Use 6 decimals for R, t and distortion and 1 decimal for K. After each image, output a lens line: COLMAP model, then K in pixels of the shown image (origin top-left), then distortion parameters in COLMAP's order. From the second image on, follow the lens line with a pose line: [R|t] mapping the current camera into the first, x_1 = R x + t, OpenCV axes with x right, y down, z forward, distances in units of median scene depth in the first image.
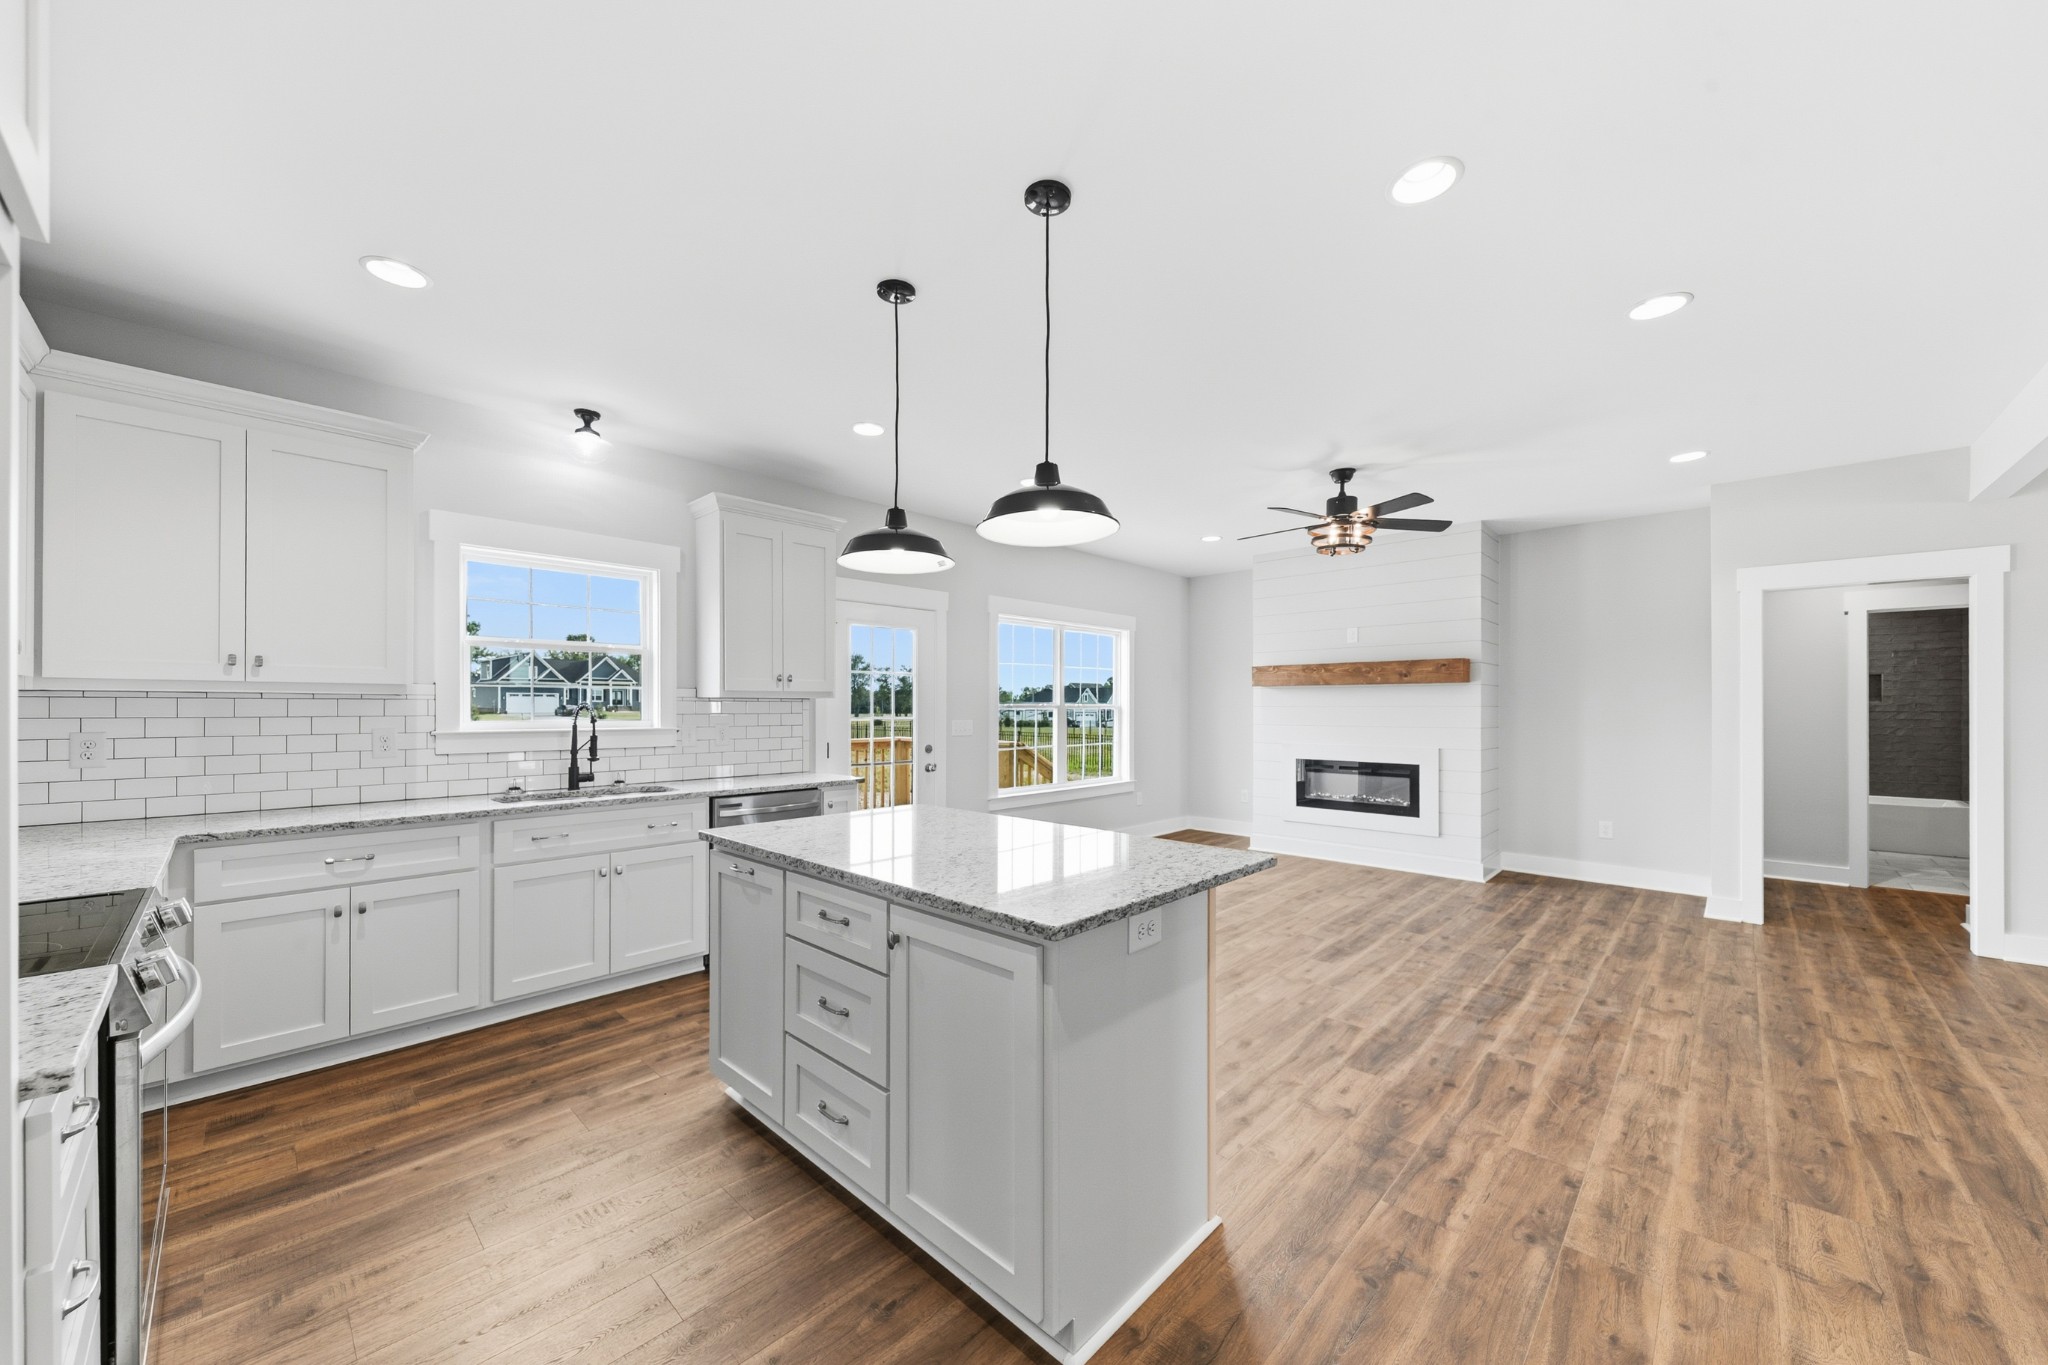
lens RADIAL K [[754.2, 0, 1013.9], [0, 754.2, 702.3], [0, 0, 1]] dist [-0.000043, -0.000396]
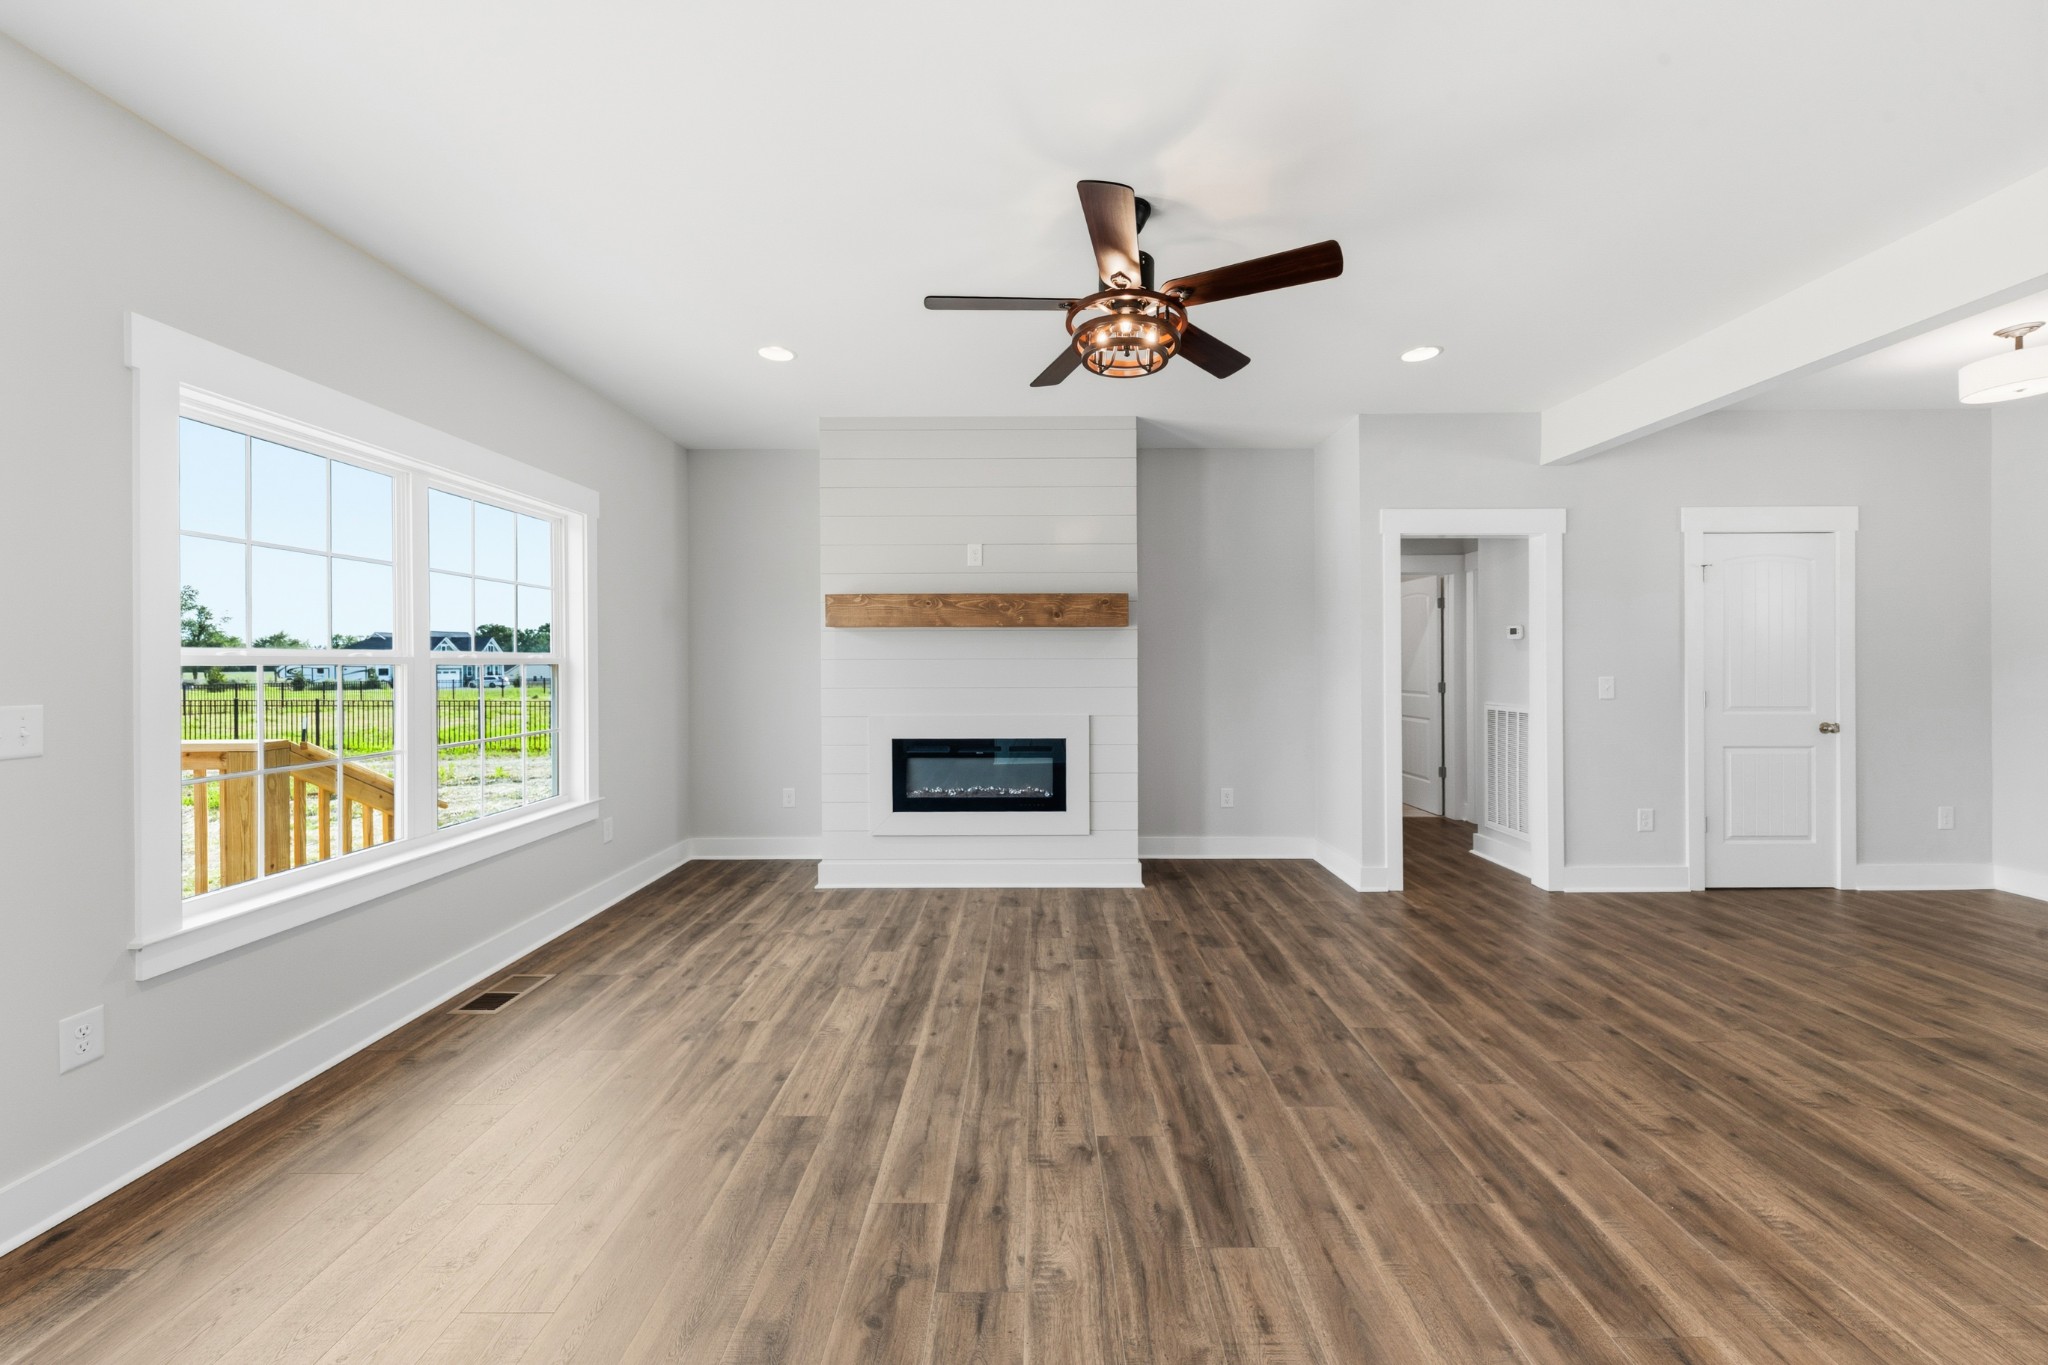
lens RADIAL K [[737.9, 0, 1034.8], [0, 737.9, 658.9], [0, 0, 1]] dist [0.006384, -0.000194]
pose [[0.717490, -0.002059, 0.696565, 0.024686], [-0.000158, 0.999995, 0.003119, 0.004482], [-0.696568, -0.002347, 0.717487, 0.616119]]
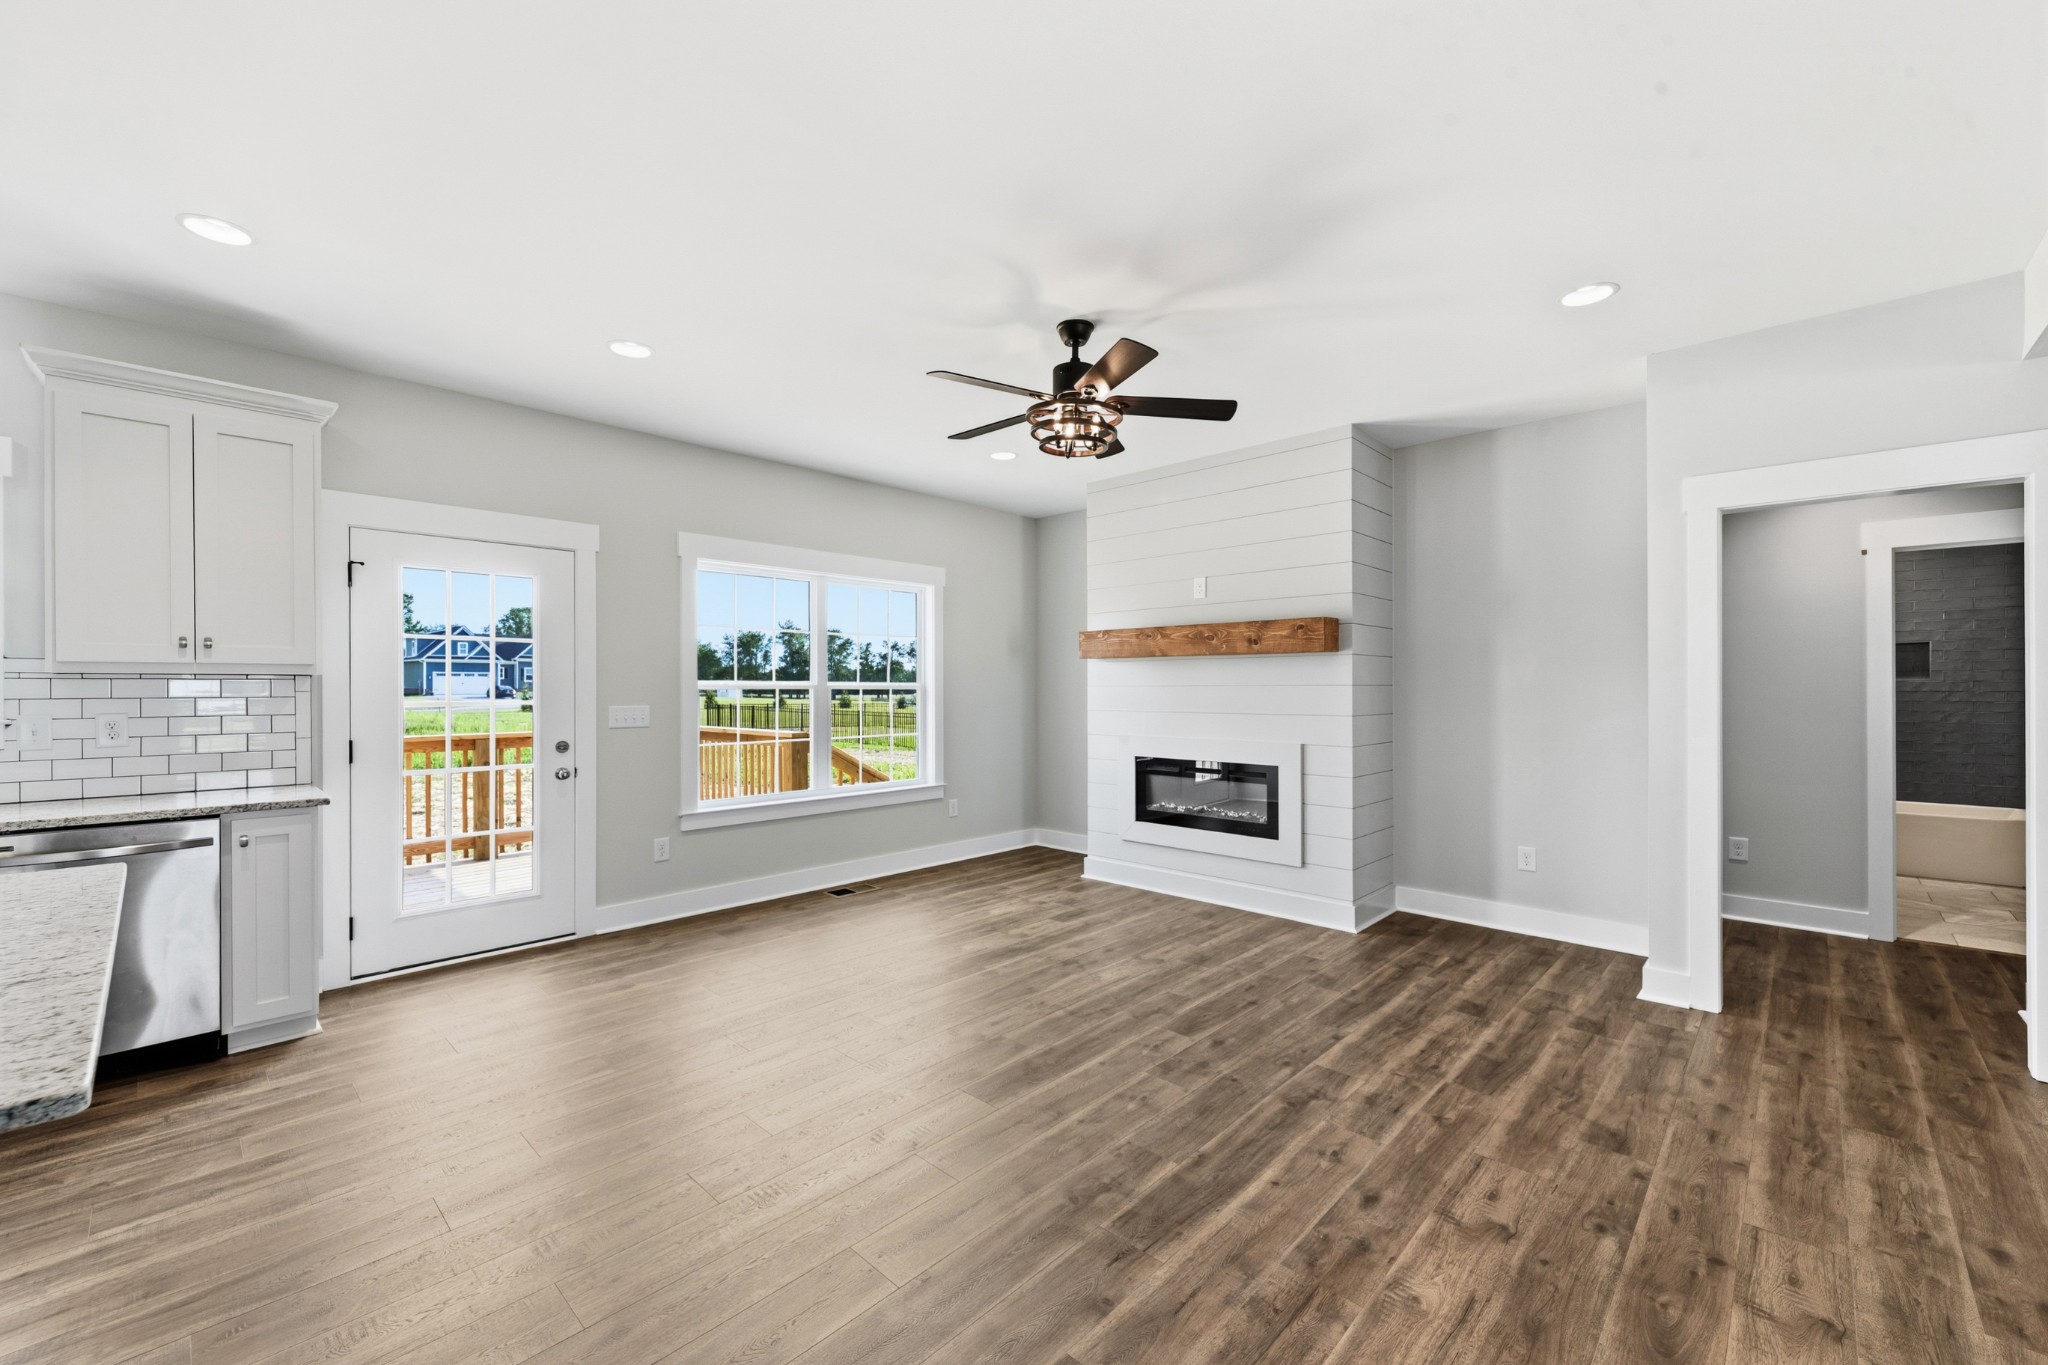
lens RADIAL K [[828.4, 0, 1024.0], [0, 828.4, 682.5], [0, 0, 1]] dist [0.002510, 0.000005]
pose [[0.999980, -0.001297, 0.006209, 0.351765], [0.001291, 0.999999, 0.000938, 0.002075], [-0.006210, -0.000930, 0.999980, 0.254888]]
